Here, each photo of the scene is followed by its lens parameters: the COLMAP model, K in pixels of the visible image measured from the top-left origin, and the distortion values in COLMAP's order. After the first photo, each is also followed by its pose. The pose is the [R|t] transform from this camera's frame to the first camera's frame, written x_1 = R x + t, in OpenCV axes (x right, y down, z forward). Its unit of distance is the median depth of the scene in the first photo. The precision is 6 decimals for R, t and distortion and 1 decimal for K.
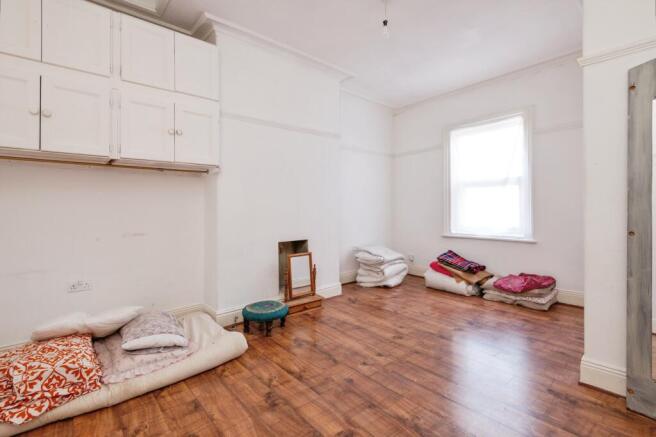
lens RADIAL K [[301.7, 0, 329.6], [0, 301.7, 213.1], [0, 0, 1]] dist [0.037827, -0.022048]
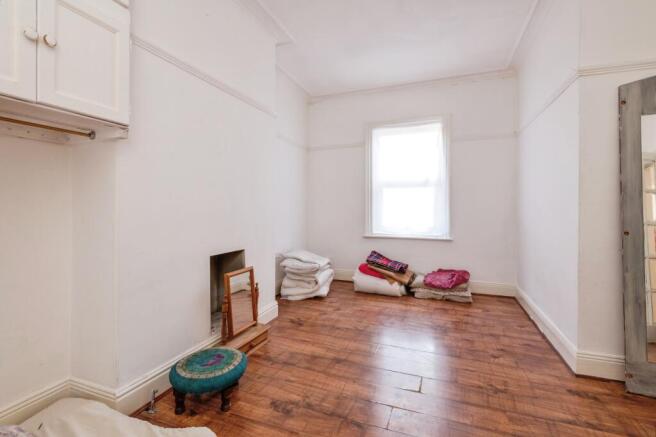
lens RADIAL K [[301.7, 0, 329.6], [0, 301.7, 213.1], [0, 0, 1]] dist [0.037827, -0.022048]
pose [[0.876228, 0.003208, 0.481886, -0.230188], [-0.005498, 0.999979, 0.003341, -0.002156], [-0.481866, -0.005577, 0.876227, 0.253156]]
